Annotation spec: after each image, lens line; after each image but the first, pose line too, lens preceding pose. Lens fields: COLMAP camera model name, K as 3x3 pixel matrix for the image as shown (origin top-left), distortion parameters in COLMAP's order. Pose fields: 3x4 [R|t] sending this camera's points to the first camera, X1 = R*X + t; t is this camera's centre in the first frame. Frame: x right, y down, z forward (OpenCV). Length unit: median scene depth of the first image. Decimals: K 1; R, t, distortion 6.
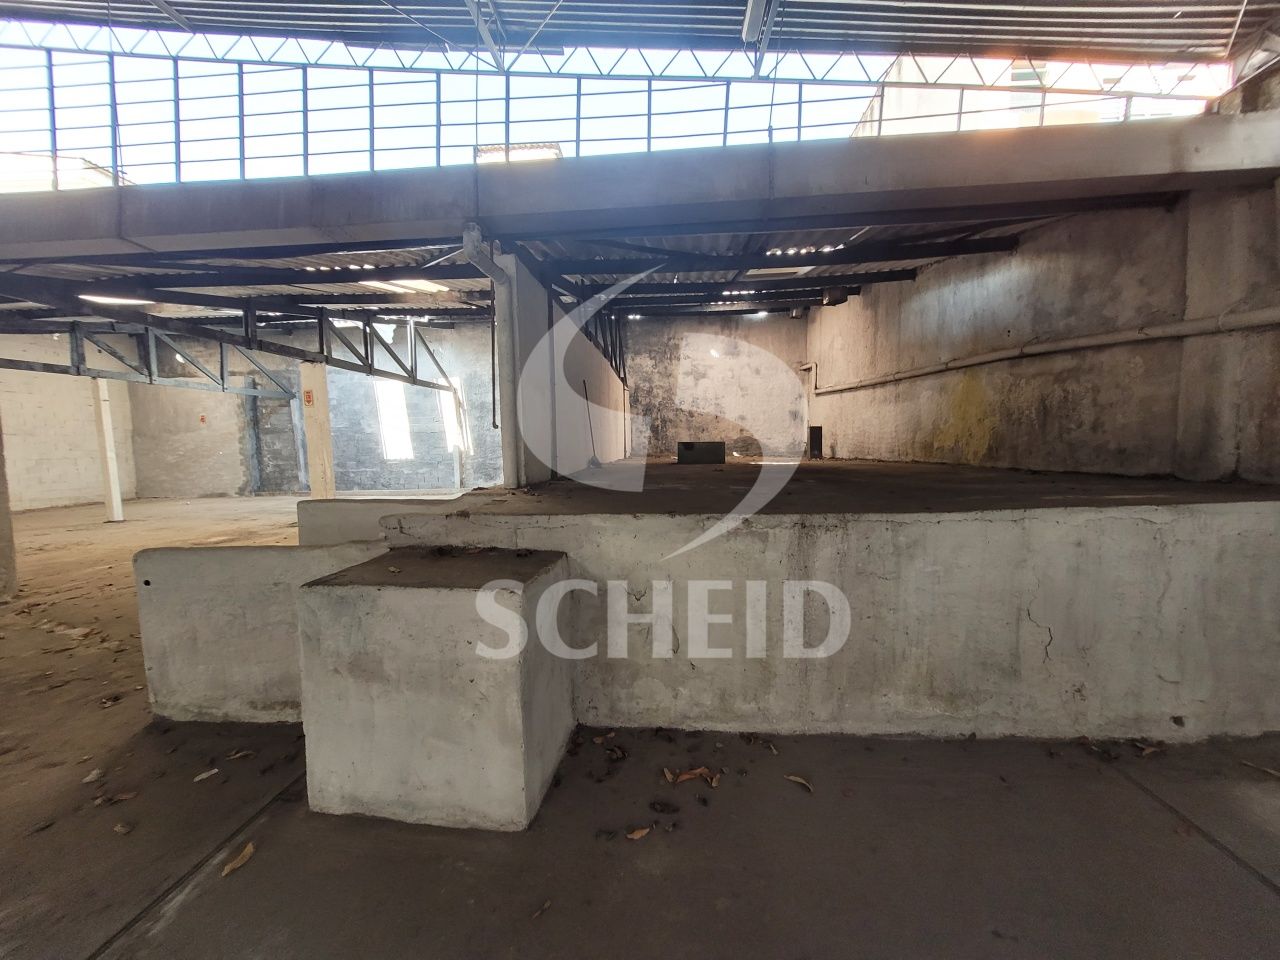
lens RADIAL K [[497.2, 0, 645.9], [0, 497.2, 482.4], [0, 0, 1]] dist [0.000103, -0.000488]
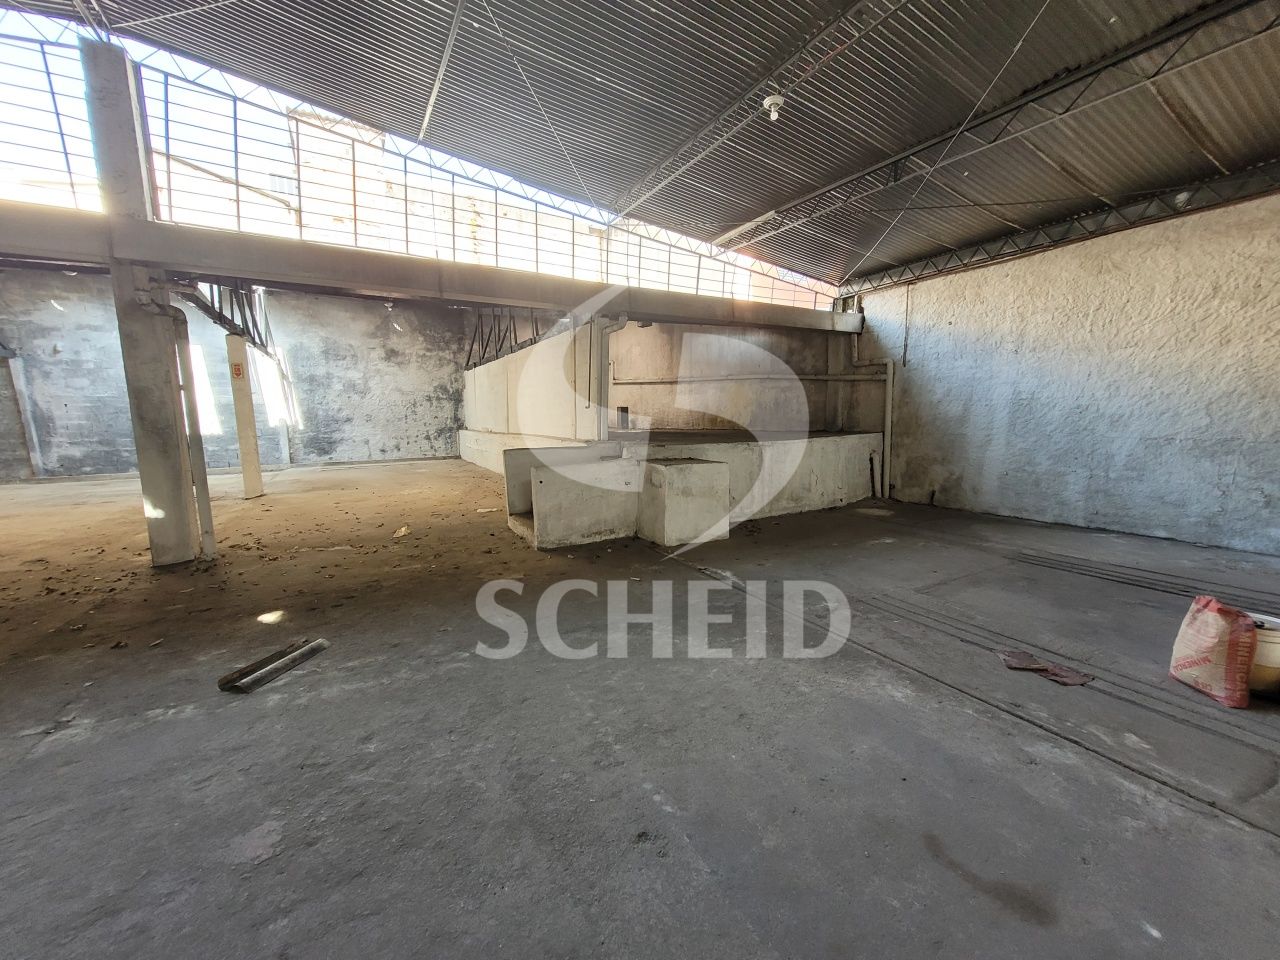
lens RADIAL K [[508.2, 0, 641.7], [0, 508.2, 480.7], [0, 0, 1]] dist [-0.000925, -0.000803]
pose [[0.821100, -0.063951, 0.567191, -0.854359], [0.040811, 0.997738, 0.053415, 0.045388], [-0.569324, -0.020712, 0.821852, -0.456309]]
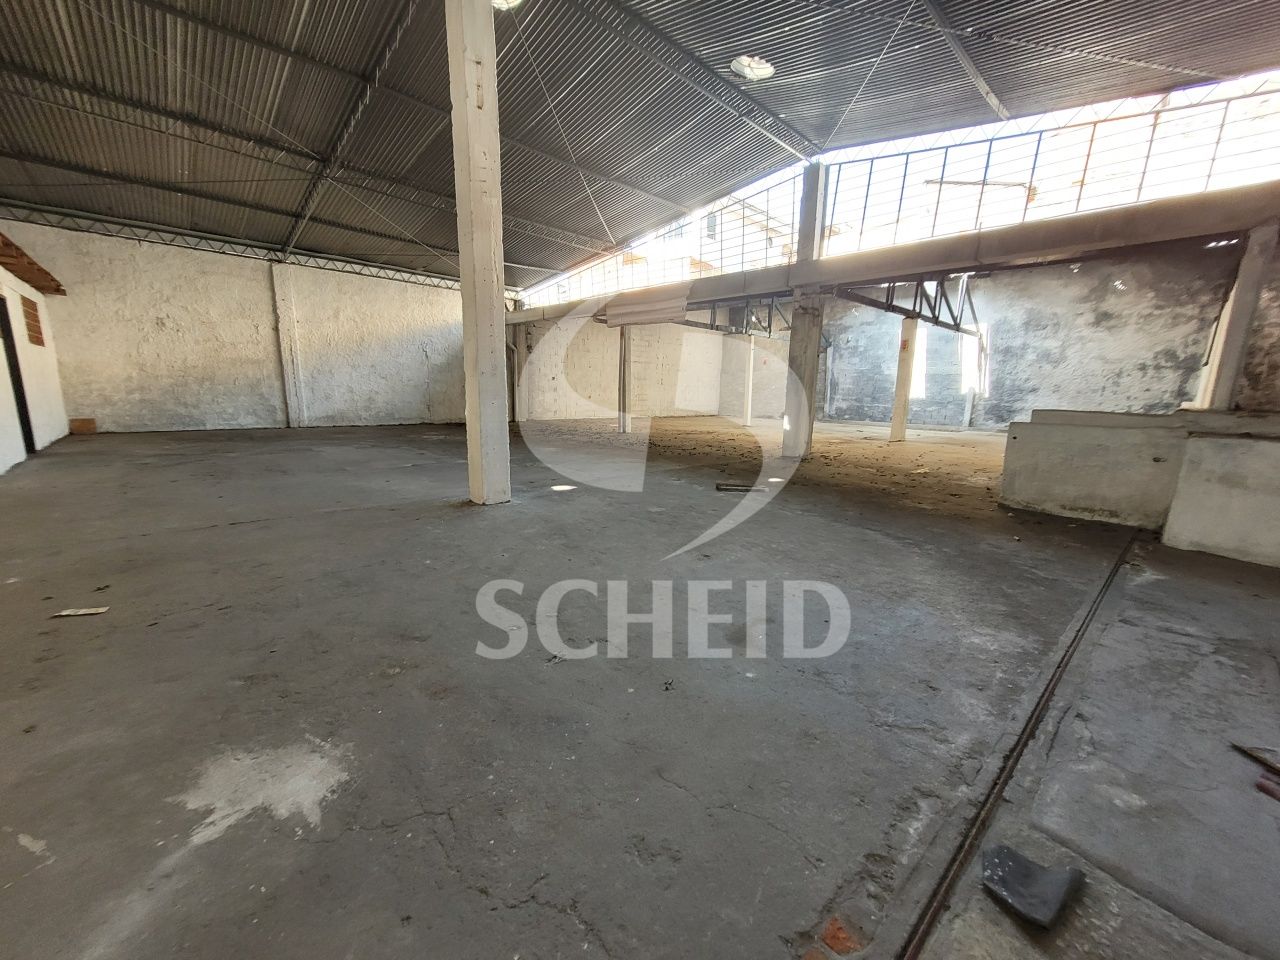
lens RADIAL K [[508.2, 0, 641.7], [0, 508.2, 480.7], [0, 0, 1]] dist [-0.000925, -0.000803]
pose [[0.735163, 0.157620, -0.659311, -0.331644], [-0.093933, 0.986896, 0.131195, 0.112819], [0.671350, -0.034519, 0.740336, -0.732804]]
